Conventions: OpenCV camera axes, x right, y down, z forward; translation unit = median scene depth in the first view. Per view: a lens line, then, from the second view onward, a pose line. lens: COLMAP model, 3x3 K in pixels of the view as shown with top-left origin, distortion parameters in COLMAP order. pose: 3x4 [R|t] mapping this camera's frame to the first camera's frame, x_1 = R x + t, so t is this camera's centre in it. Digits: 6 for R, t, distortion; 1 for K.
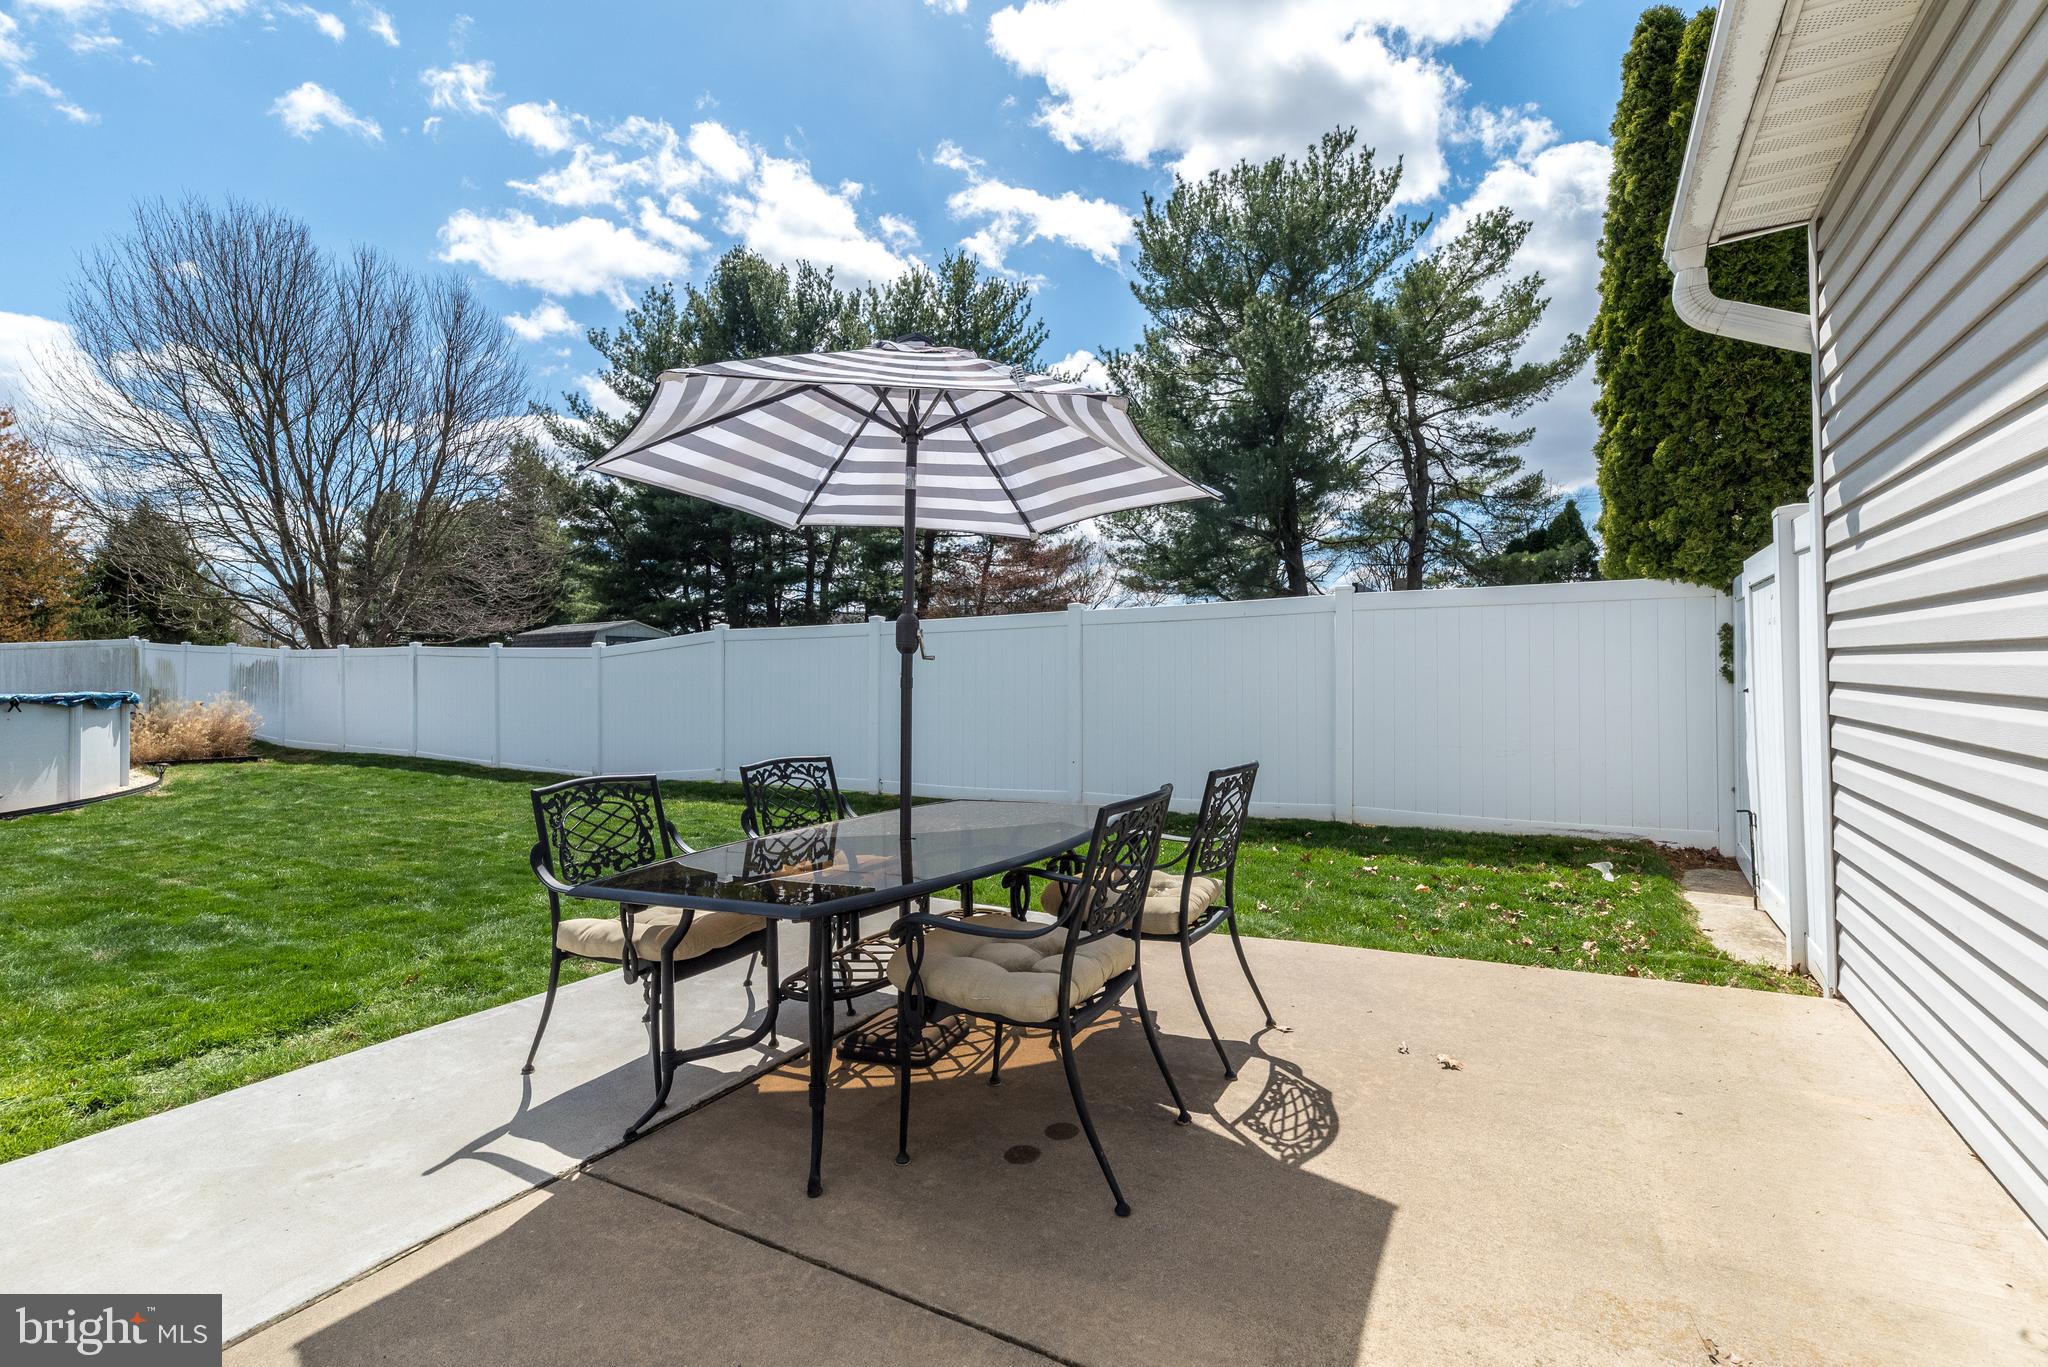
lens RADIAL K [[893.8, 0, 1031.2], [0, 893.8, 674.2], [0, 0, 1]] dist [0.007605, -0.001113]
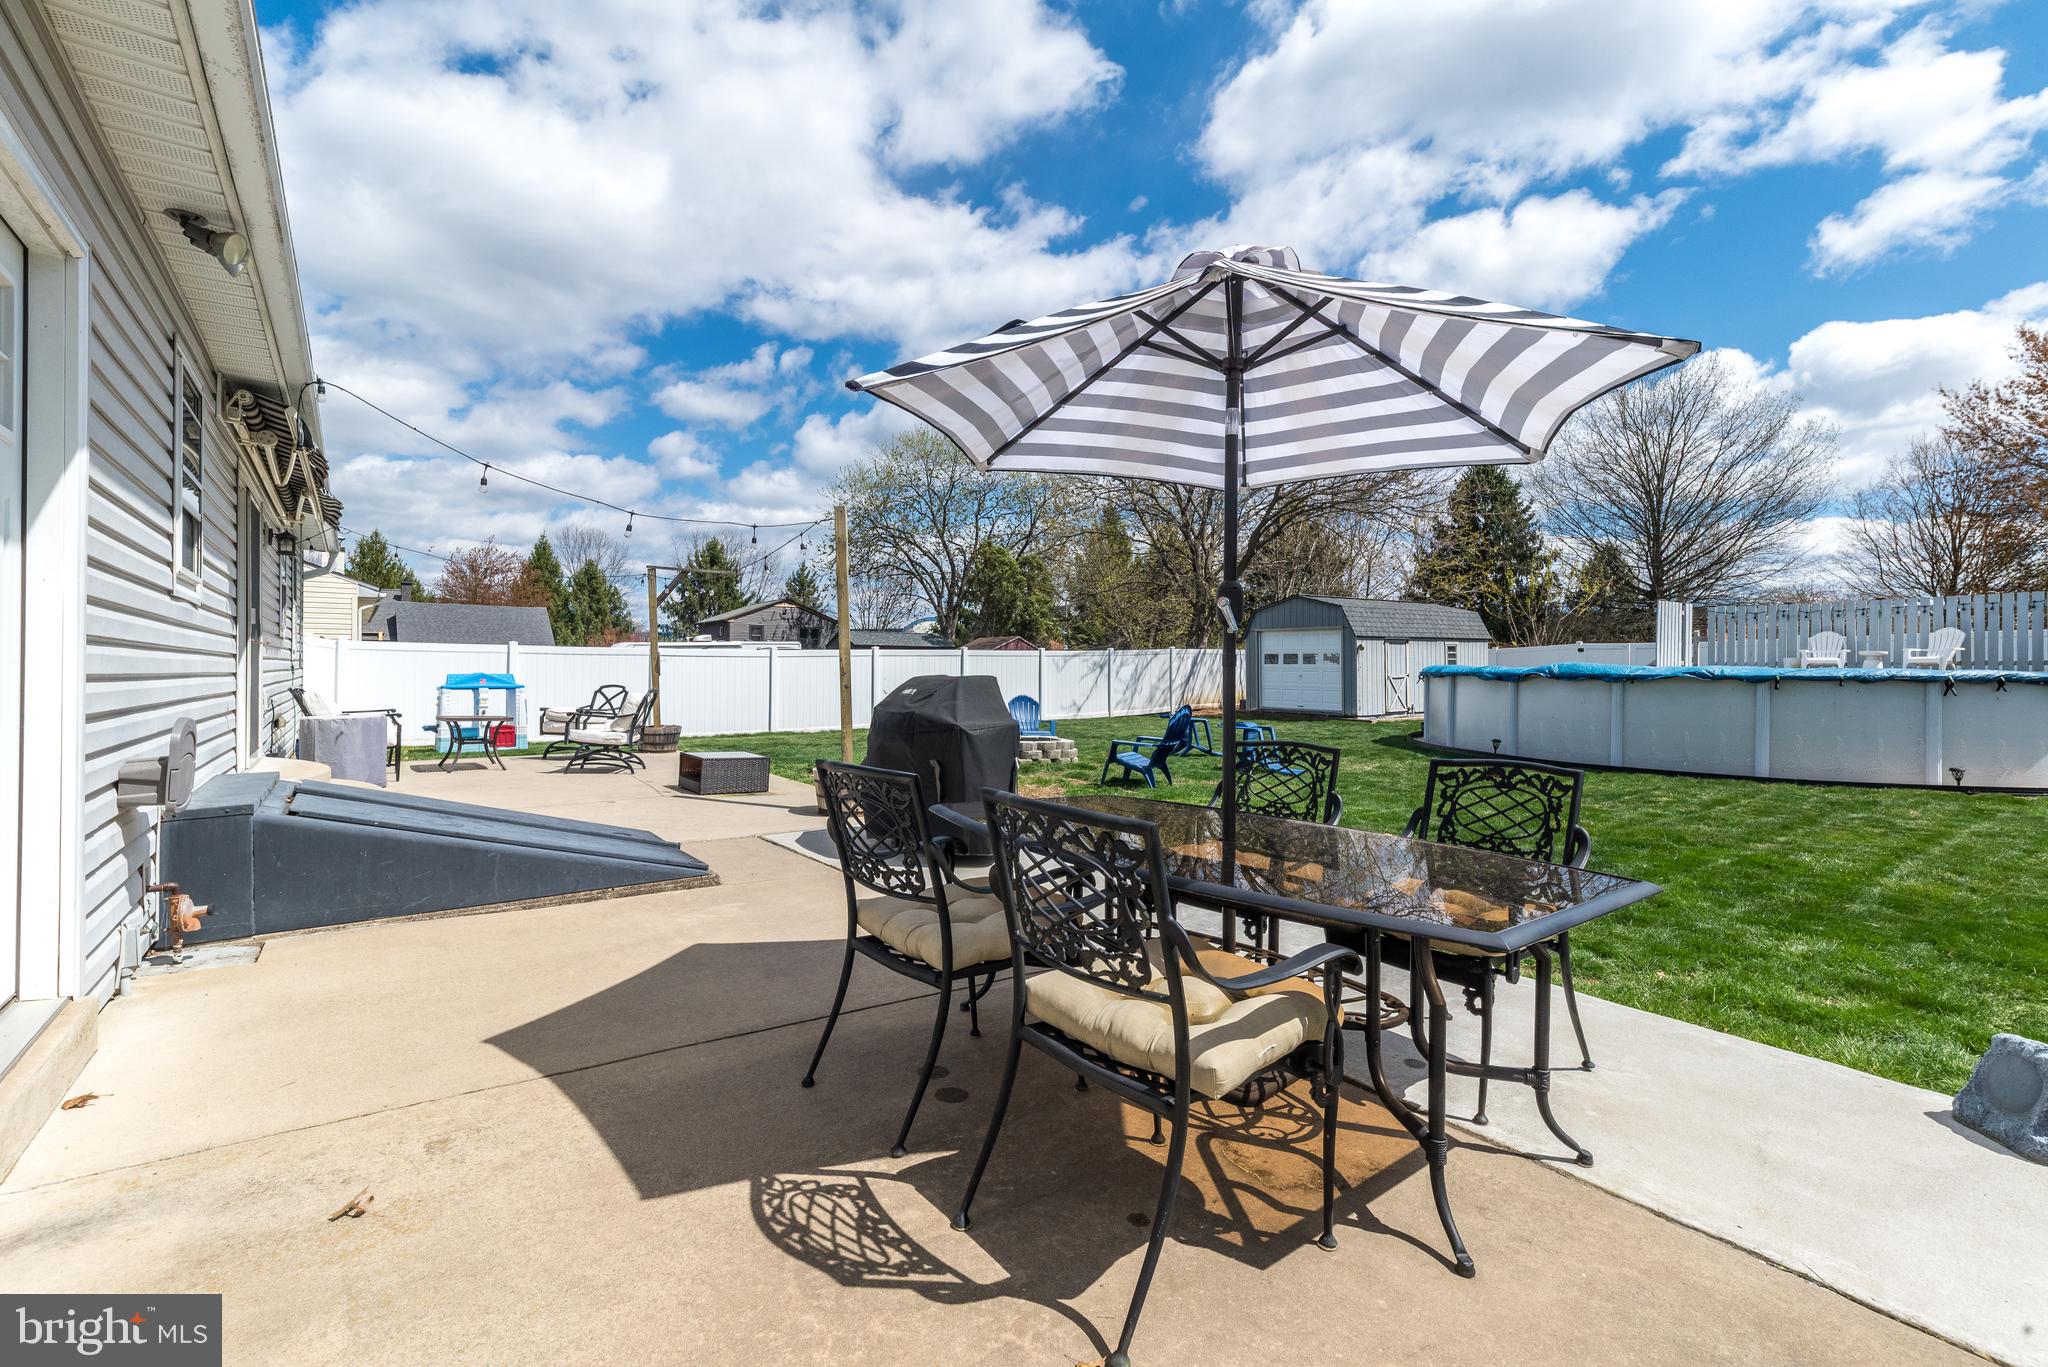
lens RADIAL K [[893.8, 0, 1032.2], [0, 893.8, 682.5], [0, 0, 1]] dist [0.007605, -0.001113]
pose [[-0.380378, 0.022300, -0.924562, 0.911810], [0.004305, 0.999741, 0.022342, 0.011331], [0.924821, 0.004518, -0.380375, 1.425692]]
